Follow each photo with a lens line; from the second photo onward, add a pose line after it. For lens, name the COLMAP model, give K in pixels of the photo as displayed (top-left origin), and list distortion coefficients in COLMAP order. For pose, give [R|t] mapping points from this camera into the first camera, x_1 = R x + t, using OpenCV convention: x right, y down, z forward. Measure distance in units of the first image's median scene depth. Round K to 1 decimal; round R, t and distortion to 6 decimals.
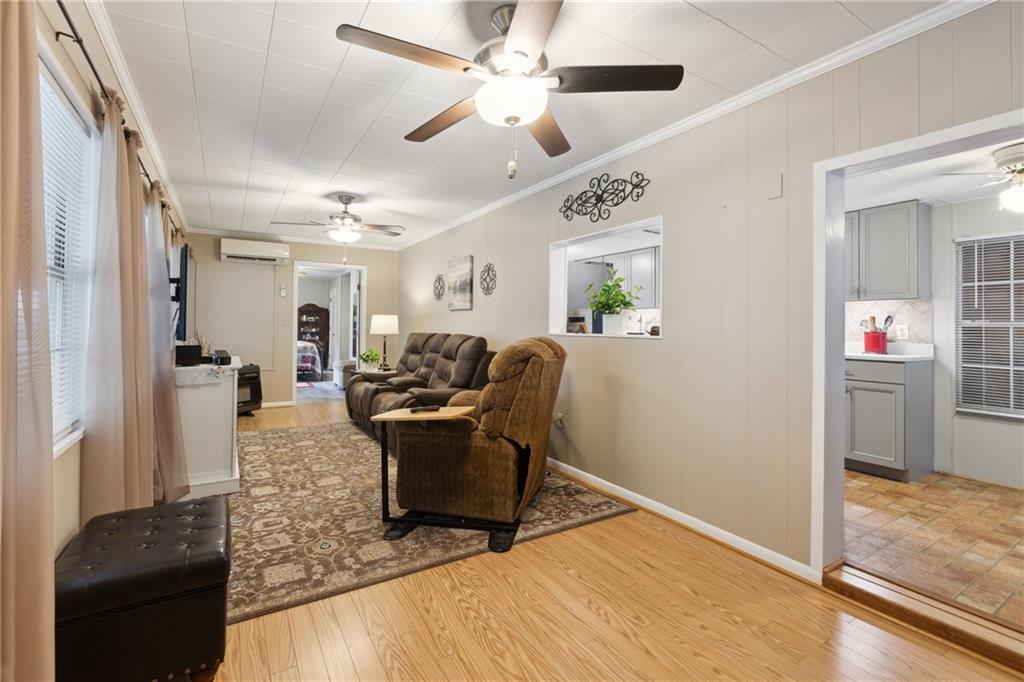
lens RADIAL K [[460.5, 0, 520.7], [0, 460.5, 323.2], [0, 0, 1]] dist [-0.000004, -0.000064]
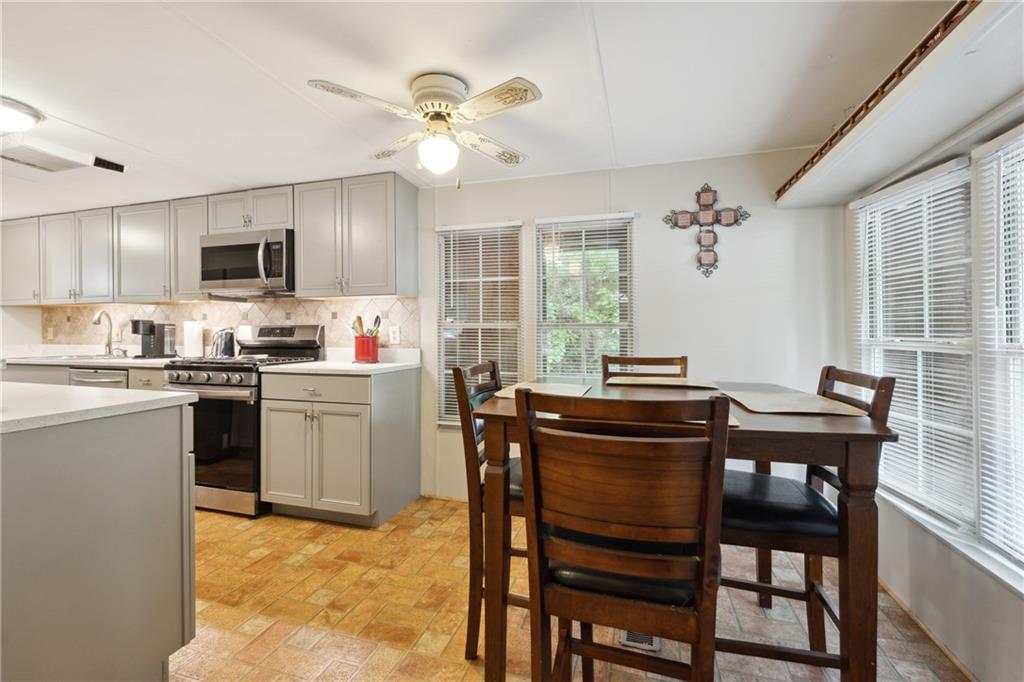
lens RADIAL K [[460.5, 0, 503.1], [0, 460.5, 335.0], [0, 0, 1]] dist [-0.000004, -0.000064]
pose [[0.762348, -0.016252, 0.646963, 0.490945], [0.002201, 0.999744, 0.022520, 0.000273], [-0.647164, -0.015744, 0.762189, 0.261743]]
